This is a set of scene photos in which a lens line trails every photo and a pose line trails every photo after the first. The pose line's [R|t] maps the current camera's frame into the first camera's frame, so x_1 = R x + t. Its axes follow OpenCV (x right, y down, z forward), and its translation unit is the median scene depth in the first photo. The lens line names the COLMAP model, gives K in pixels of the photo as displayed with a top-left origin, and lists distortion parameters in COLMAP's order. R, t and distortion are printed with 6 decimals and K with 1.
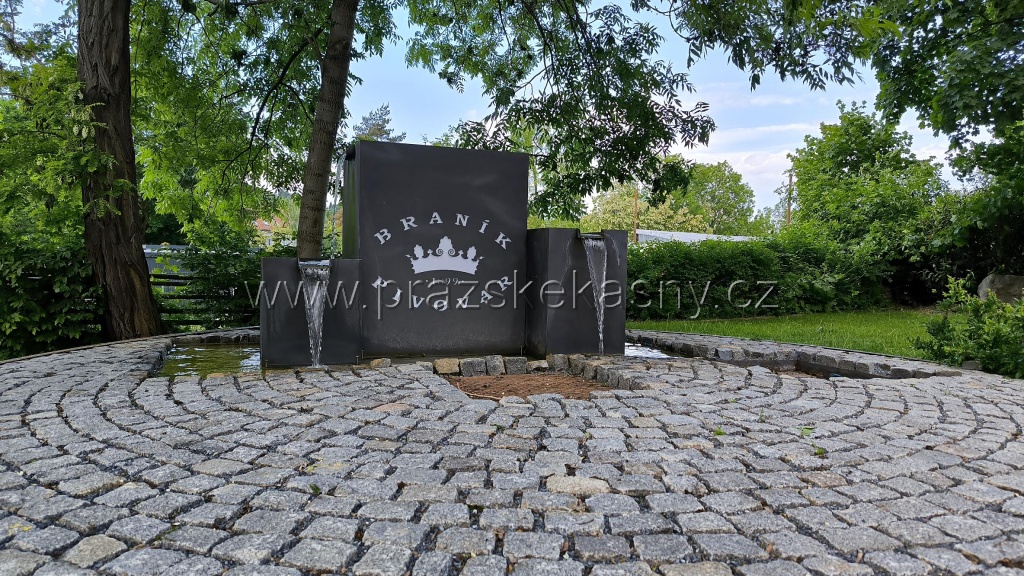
lens RADIAL K [[718.2, 0, 509.0], [0, 718.2, 285.1], [0, 0, 1]] dist [0.039499, -0.037830]
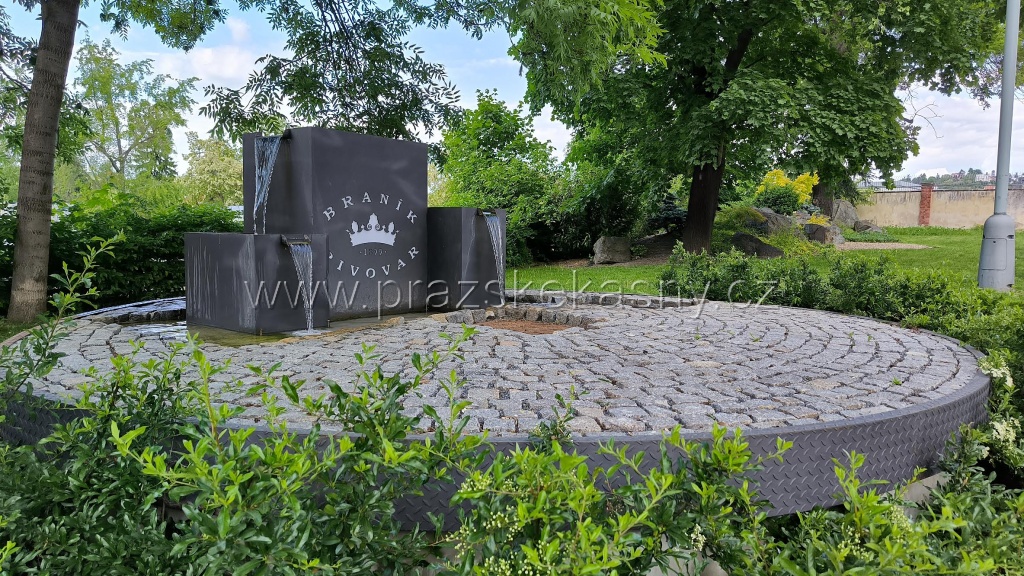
lens RADIAL K [[718.2, 0, 515.3], [0, 718.2, 289.2], [0, 0, 1]] dist [0.039499, -0.037830]
pose [[0.848264, -0.052464, 0.526969, -0.504842], [0.022904, 0.997784, 0.062468, -0.012618], [-0.529079, -0.040920, 0.847586, -0.110666]]
